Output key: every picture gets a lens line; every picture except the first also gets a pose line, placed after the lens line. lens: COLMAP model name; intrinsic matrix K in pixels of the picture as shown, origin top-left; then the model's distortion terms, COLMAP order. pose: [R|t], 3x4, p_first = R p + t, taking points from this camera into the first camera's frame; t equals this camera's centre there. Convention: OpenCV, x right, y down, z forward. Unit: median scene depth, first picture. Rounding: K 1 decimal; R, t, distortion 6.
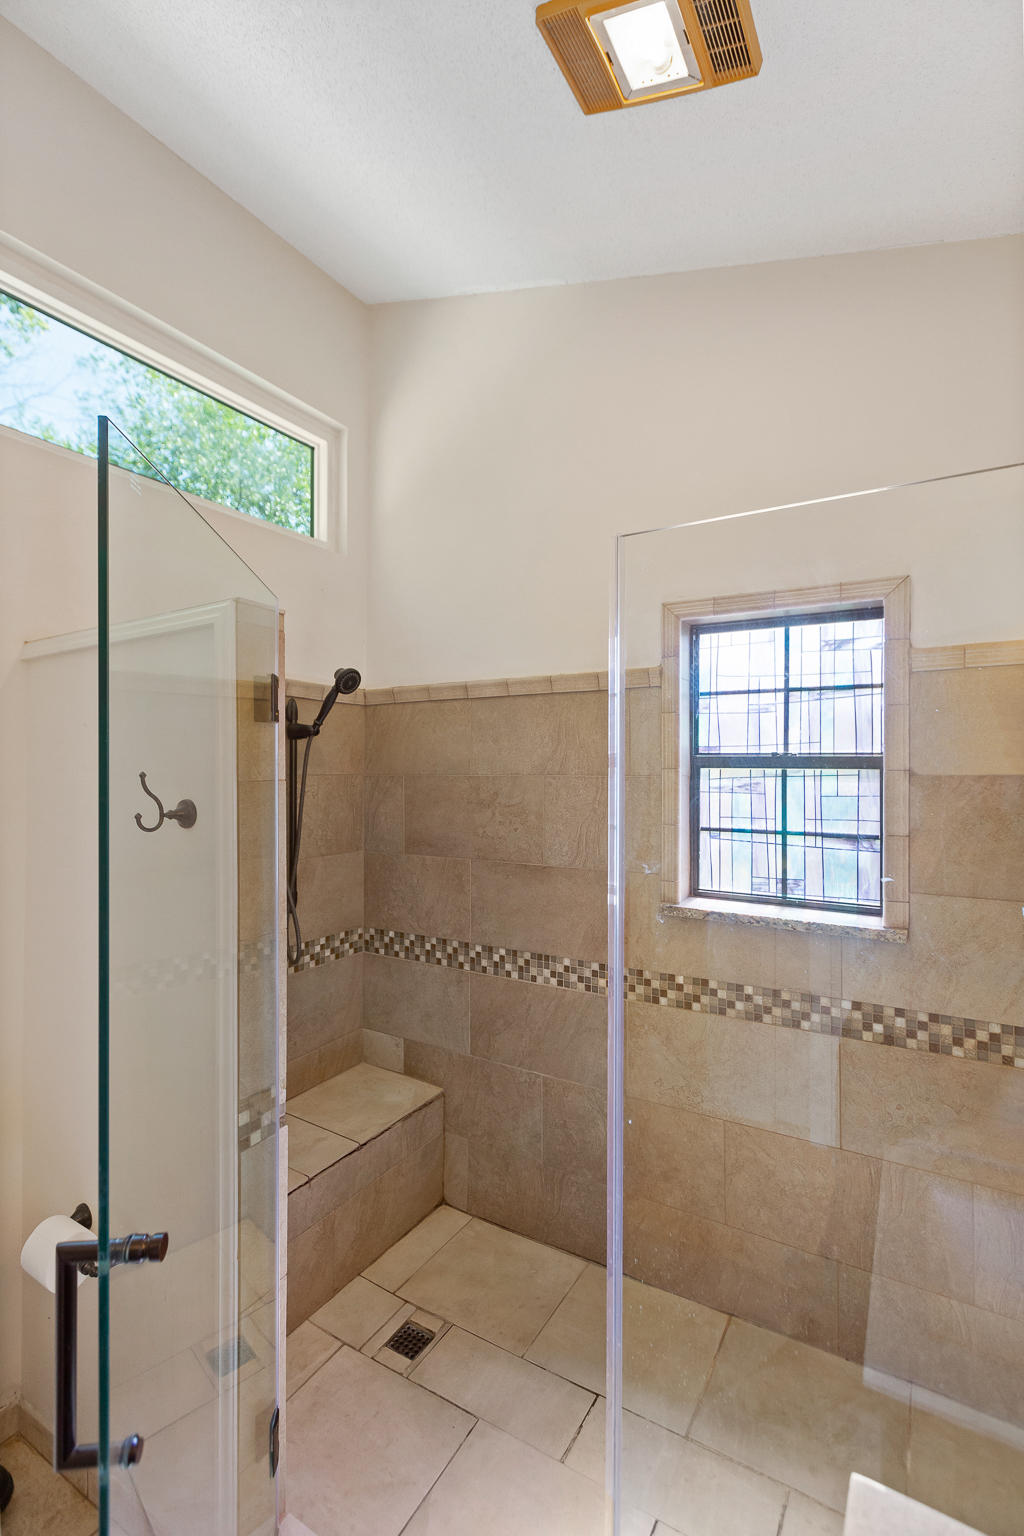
lens RADIAL K [[692.5, 0, 510.0], [0, 692.5, 765.8], [0, 0, 1]] dist [0.002358, -0.000205]
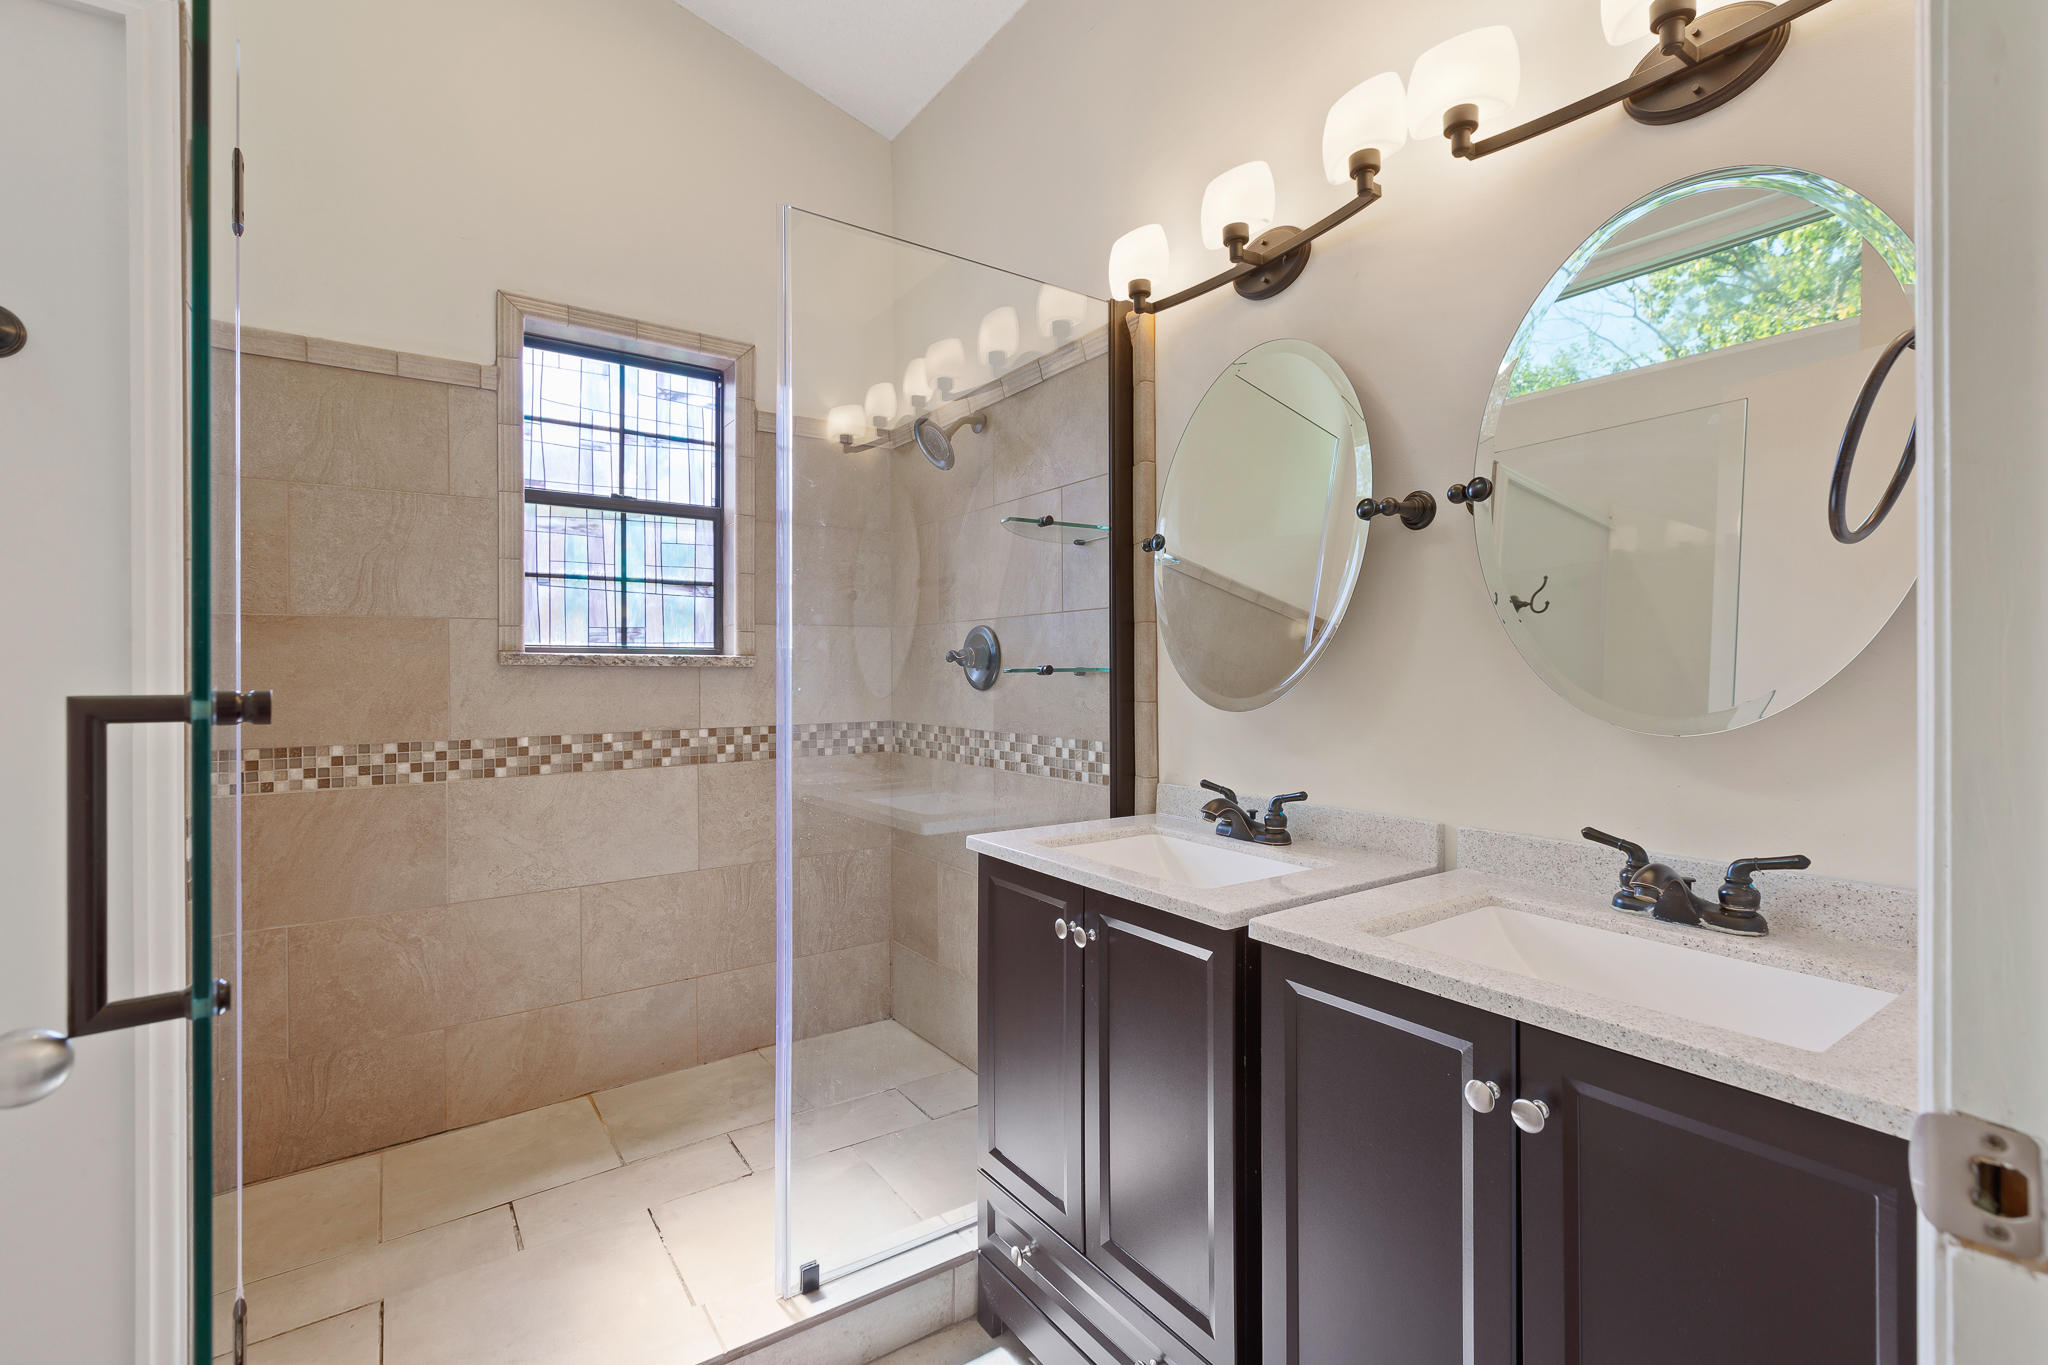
lens RADIAL K [[923.4, 0, 1028.9], [0, 923.4, 678.3], [0, 0, 1]] dist [0.002358, -0.000205]
pose [[0.400496, -0.006456, 0.916276, -0.548882], [0.001965, 0.999979, 0.006187, 0.226184], [-0.916296, -0.000678, 0.400500, -0.022915]]
